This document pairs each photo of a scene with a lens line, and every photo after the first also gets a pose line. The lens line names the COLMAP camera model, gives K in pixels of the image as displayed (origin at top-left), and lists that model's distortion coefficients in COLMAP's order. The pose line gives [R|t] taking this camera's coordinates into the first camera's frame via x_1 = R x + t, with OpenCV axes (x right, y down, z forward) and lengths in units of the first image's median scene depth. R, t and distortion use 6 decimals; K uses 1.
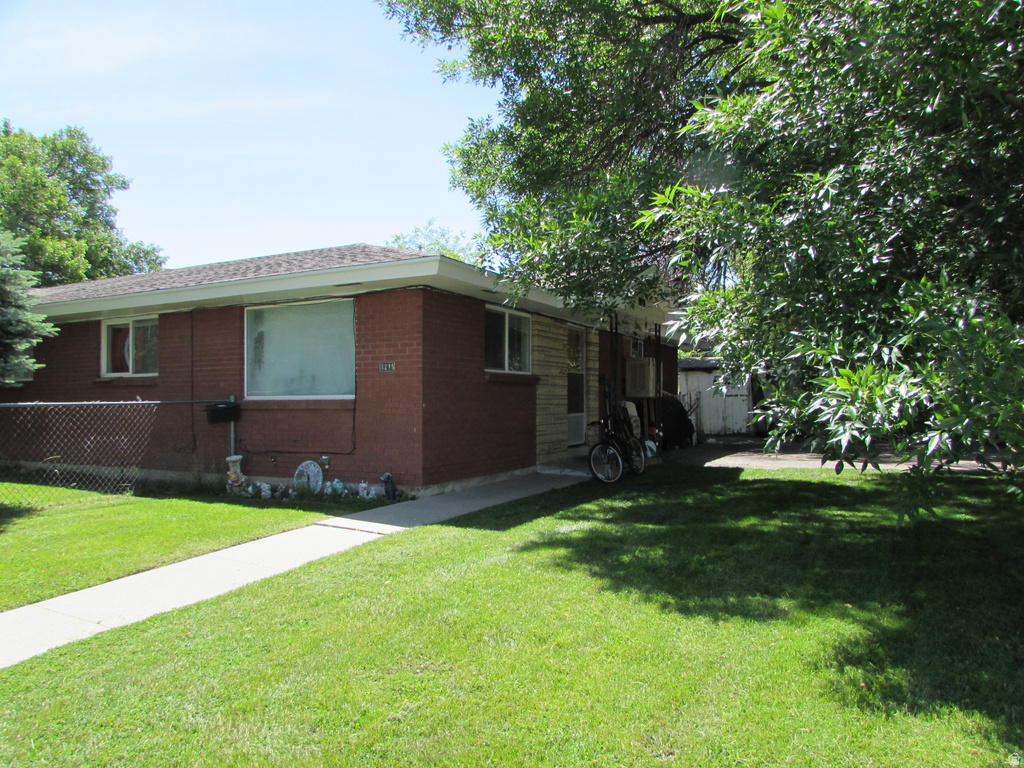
lens RADIAL K [[712.8, 0, 511.6], [0, 712.8, 403.3], [0, 0, 1]] dist [0.003955, 0.003540]
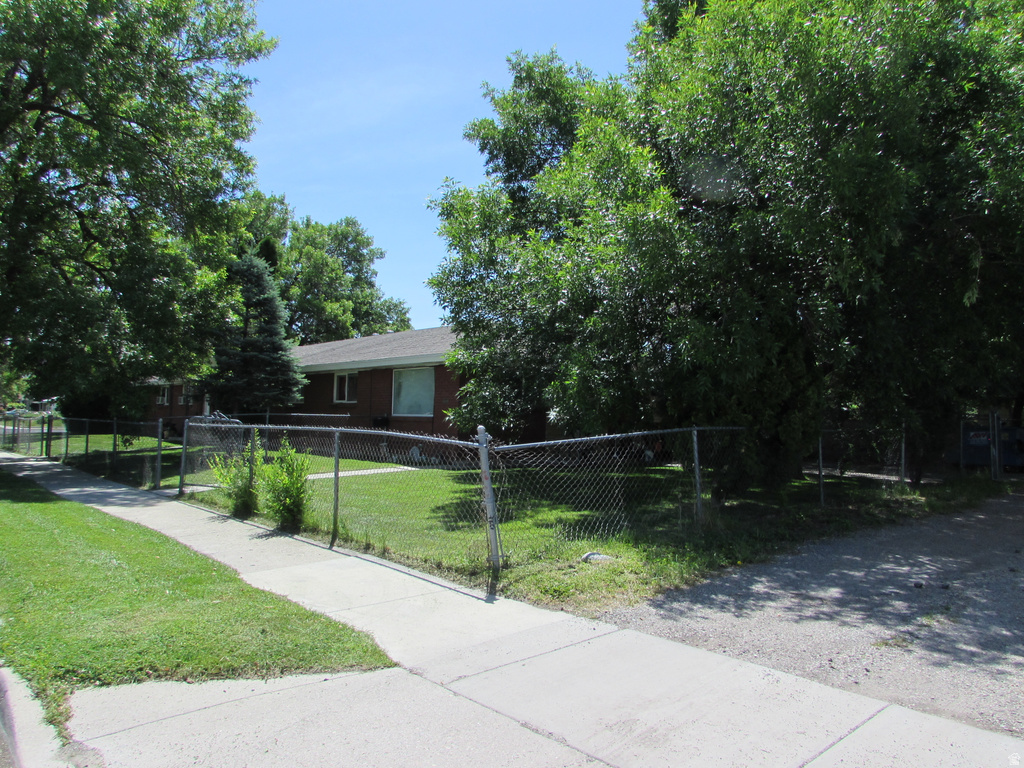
lens RADIAL K [[712.8, 0, 511.6], [0, 712.8, 403.3], [0, 0, 1]] dist [0.003955, 0.003540]
pose [[0.944999, 0.019114, -0.326515, 0.133592], [-0.031446, 0.998976, -0.032531, 0.003337], [0.325559, 0.041010, 0.944632, -0.172843]]
